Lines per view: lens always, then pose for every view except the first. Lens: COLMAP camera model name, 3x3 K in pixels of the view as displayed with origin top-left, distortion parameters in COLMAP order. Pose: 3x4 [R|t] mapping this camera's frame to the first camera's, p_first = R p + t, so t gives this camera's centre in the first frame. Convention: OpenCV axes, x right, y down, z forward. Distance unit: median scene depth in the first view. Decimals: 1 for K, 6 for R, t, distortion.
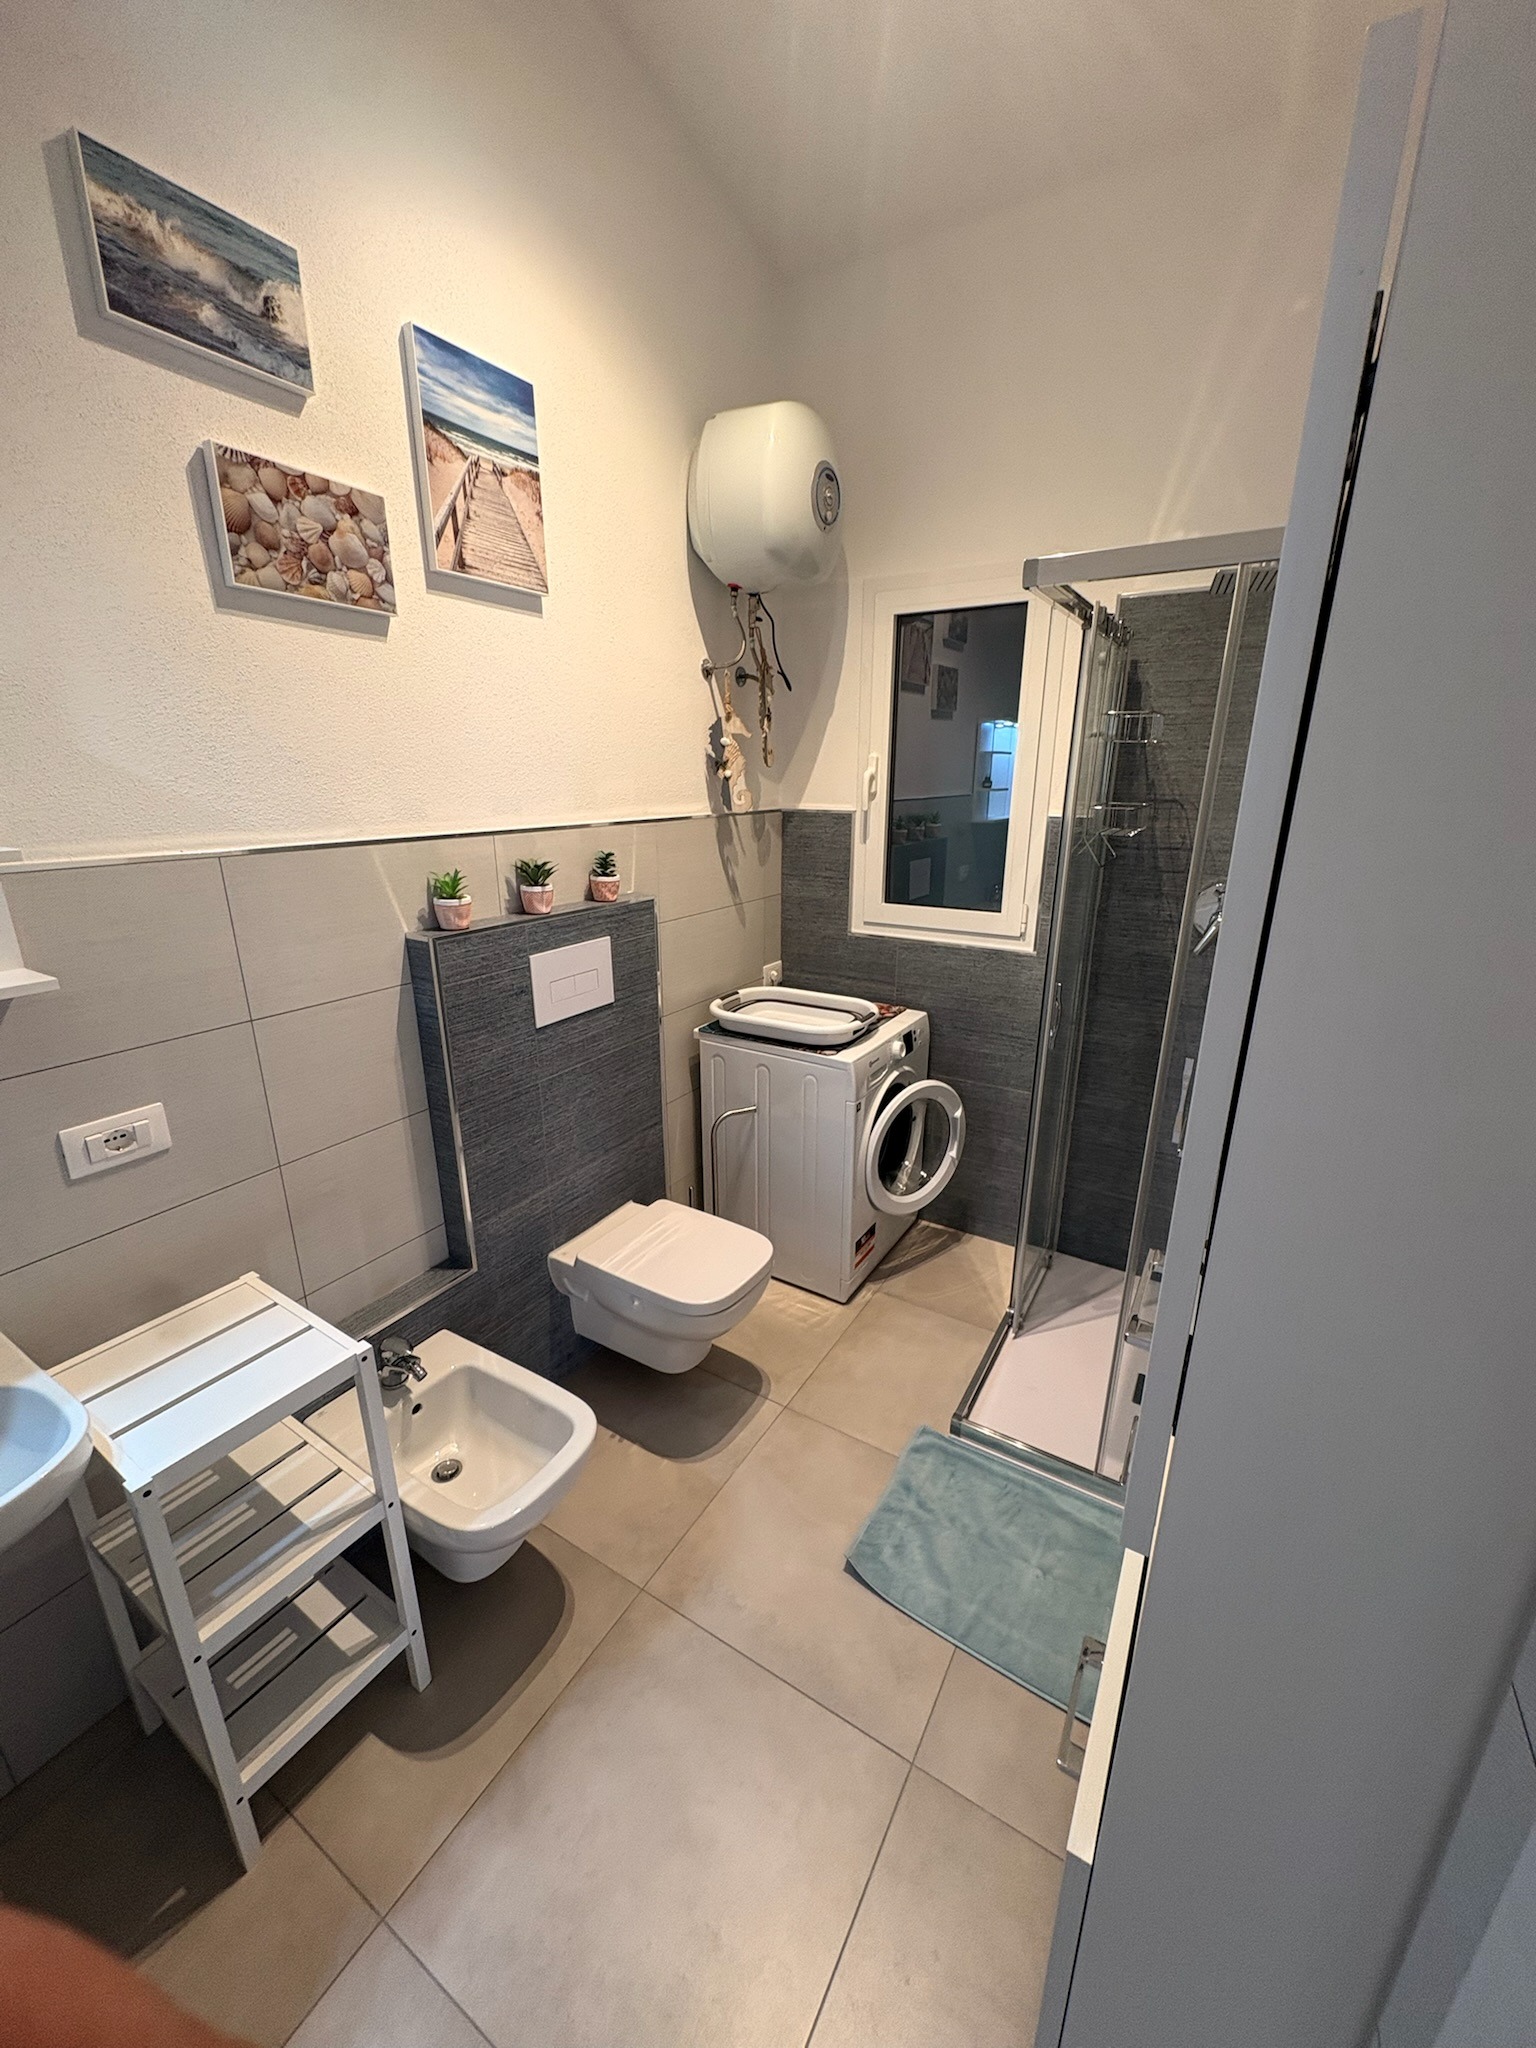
lens RADIAL K [[814.7, 0, 764.7], [0, 814.7, 1029.2], [0, 0, 1]] dist [-0.000399, 0.000313]
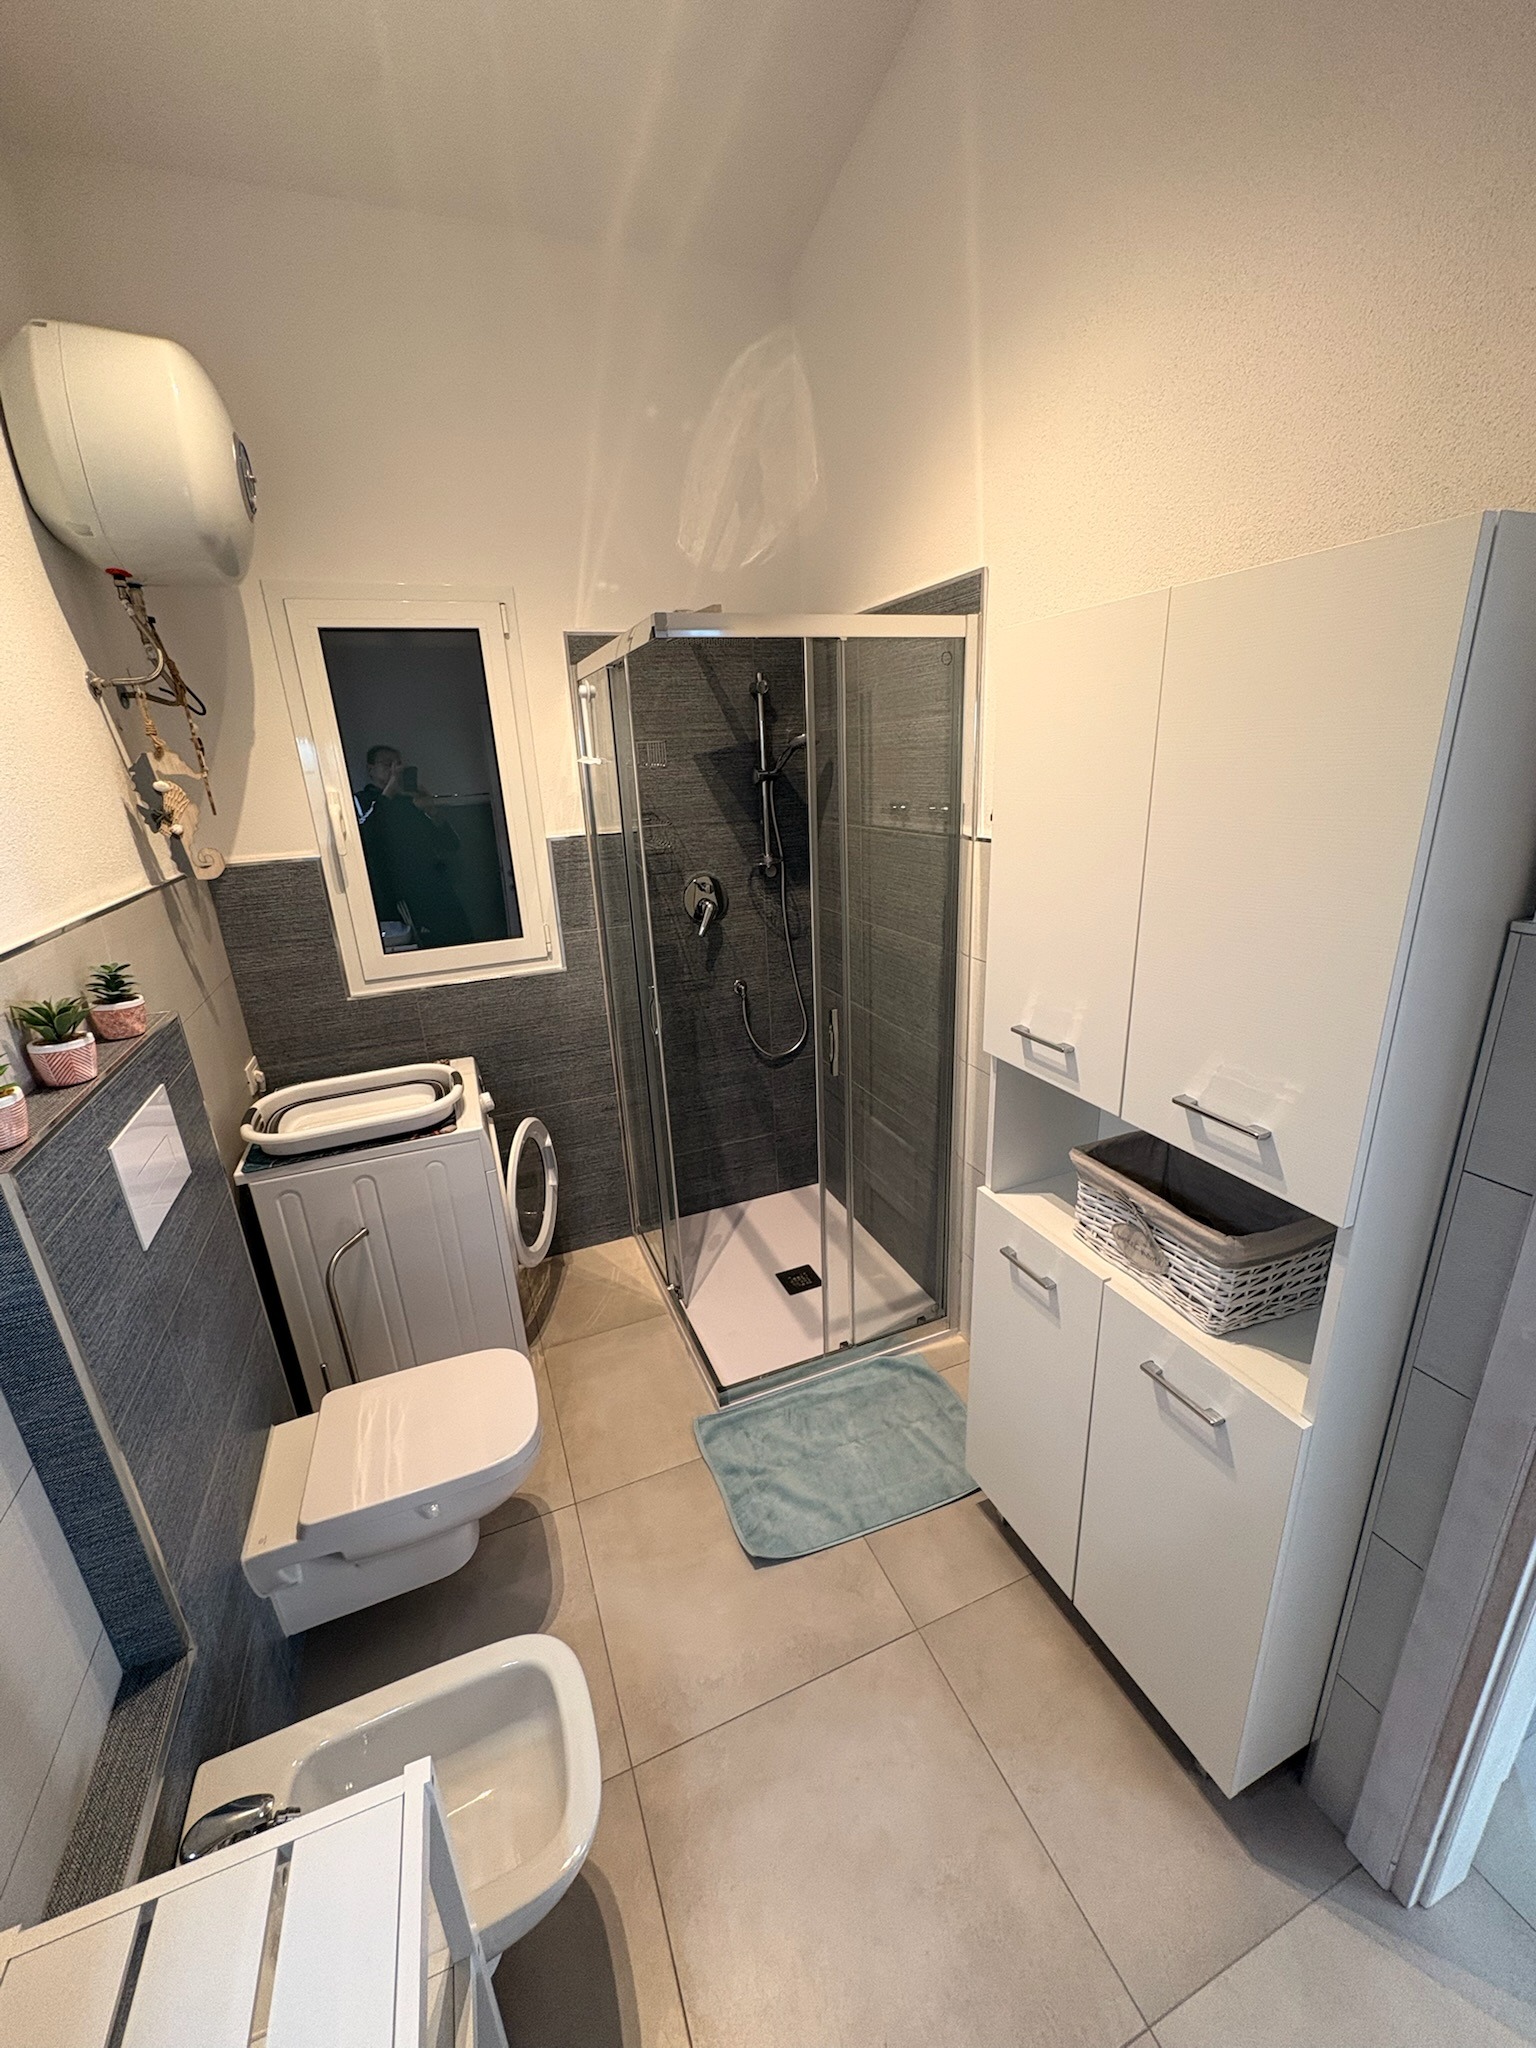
lens RADIAL K [[814.7, 0, 767.2], [0, 814.7, 1028.1], [0, 0, 1]] dist [-0.000399, 0.000313]
pose [[0.589344, -0.285018, 0.755935, -0.395719], [0.286805, 0.948564, 0.134047, -0.105788], [-0.755259, 0.137806, 0.640775, 0.181375]]
